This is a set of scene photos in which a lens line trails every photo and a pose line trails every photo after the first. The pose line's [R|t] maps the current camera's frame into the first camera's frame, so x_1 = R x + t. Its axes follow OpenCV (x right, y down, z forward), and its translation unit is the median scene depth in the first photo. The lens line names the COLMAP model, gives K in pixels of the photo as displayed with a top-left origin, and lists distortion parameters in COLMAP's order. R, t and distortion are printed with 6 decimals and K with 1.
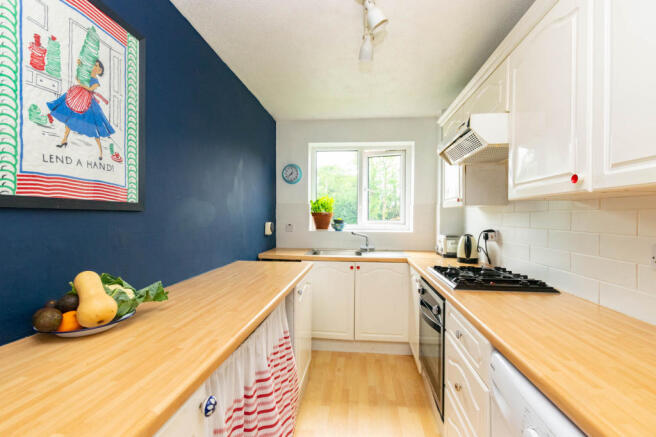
lens RADIAL K [[282.9, 0, 328.0], [0, 282.9, 218.5], [0, 0, 1]] dist [0.000949, 0.000106]
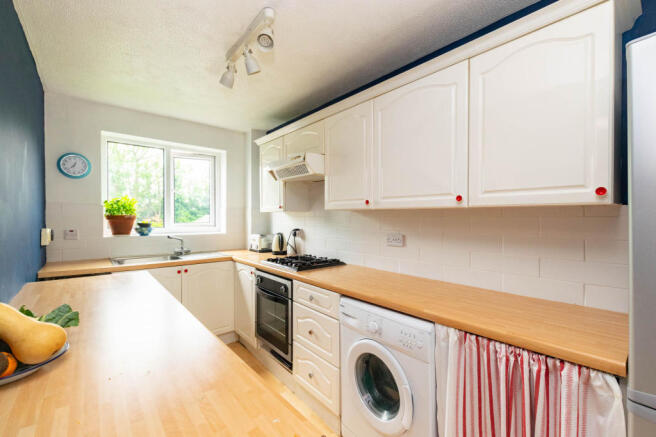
lens RADIAL K [[282.9, 0, 328.0], [0, 282.9, 218.5], [0, 0, 1]] dist [0.000949, 0.000106]
pose [[0.695441, -0.007986, 0.718539, -0.249633], [0.006762, 0.999967, 0.004568, -0.013032], [-0.718551, 0.001682, 0.695472, -0.059415]]
